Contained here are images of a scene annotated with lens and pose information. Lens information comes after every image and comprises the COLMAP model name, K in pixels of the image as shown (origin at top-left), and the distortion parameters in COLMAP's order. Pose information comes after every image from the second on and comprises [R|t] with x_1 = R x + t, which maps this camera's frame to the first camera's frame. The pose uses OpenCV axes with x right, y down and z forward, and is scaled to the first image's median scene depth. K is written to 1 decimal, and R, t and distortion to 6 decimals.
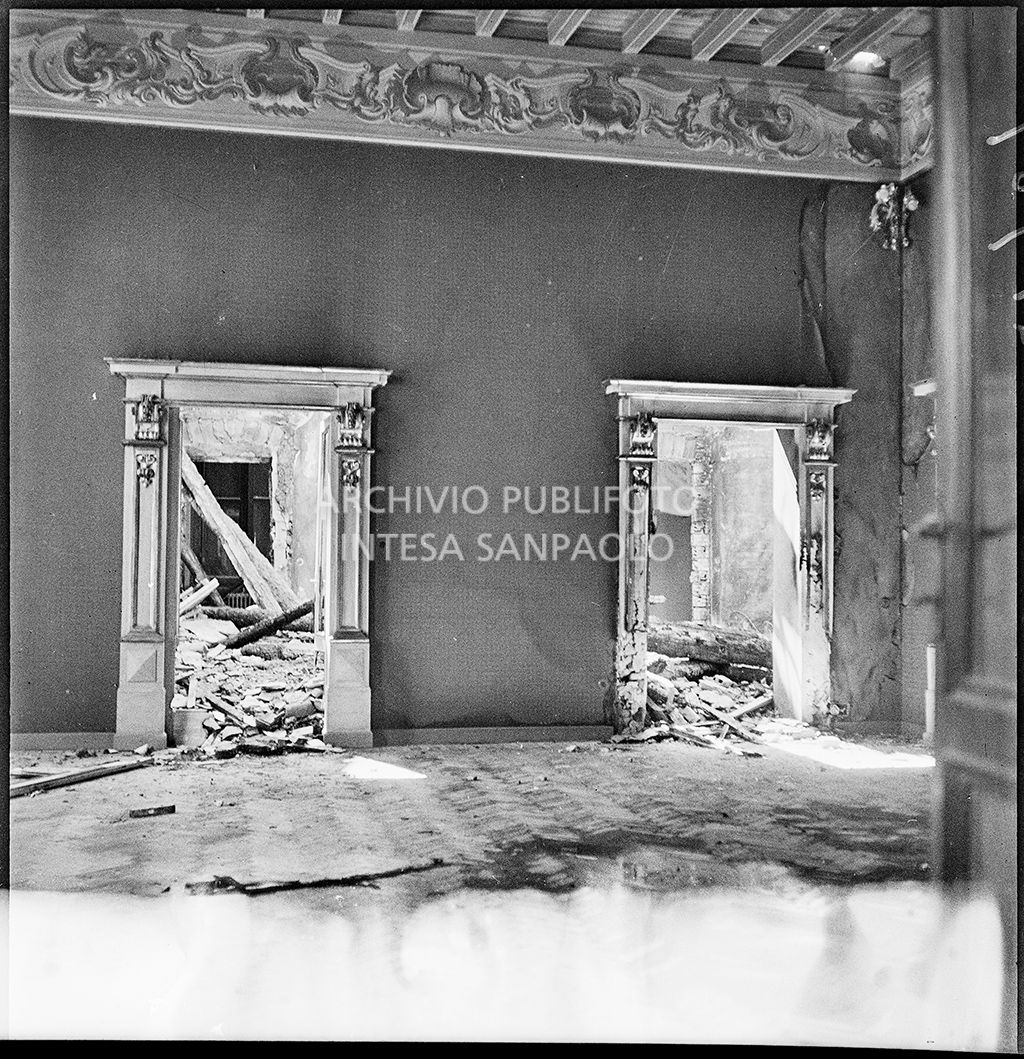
lens RADIAL K [[1360.5, 0, 506.6], [0, 1360.5, 530.1], [0, 0, 1]] dist [0.021895, -0.063301]
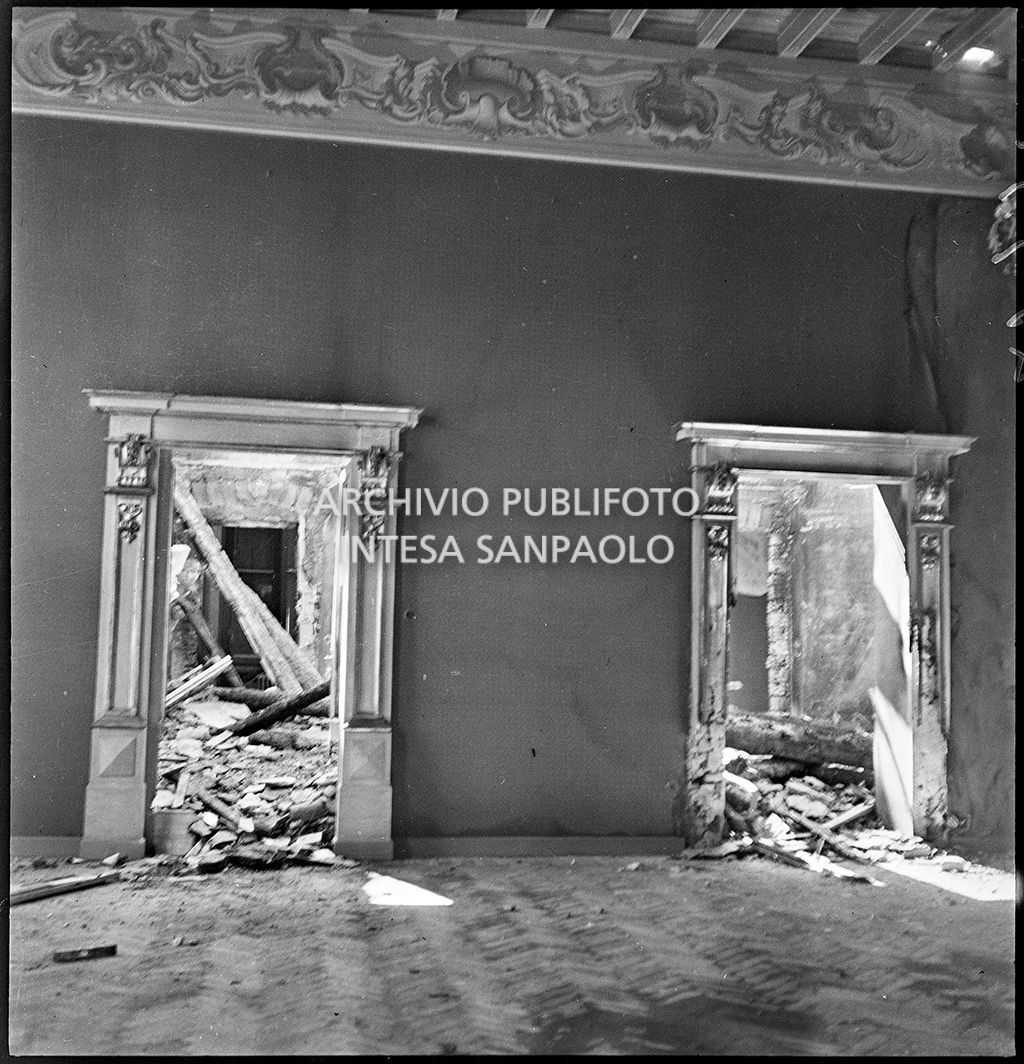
lens RADIAL K [[1367.0, 0, 506.6], [0, 1367.0, 532.6], [0, 0, 1]] dist [0.021895, -0.063301]
pose [[0.999072, 0.008419, -0.042243, 0.003873], [-0.010975, 0.998099, -0.060638, 0.010122], [0.041652, 0.061045, 0.997266, 0.153264]]
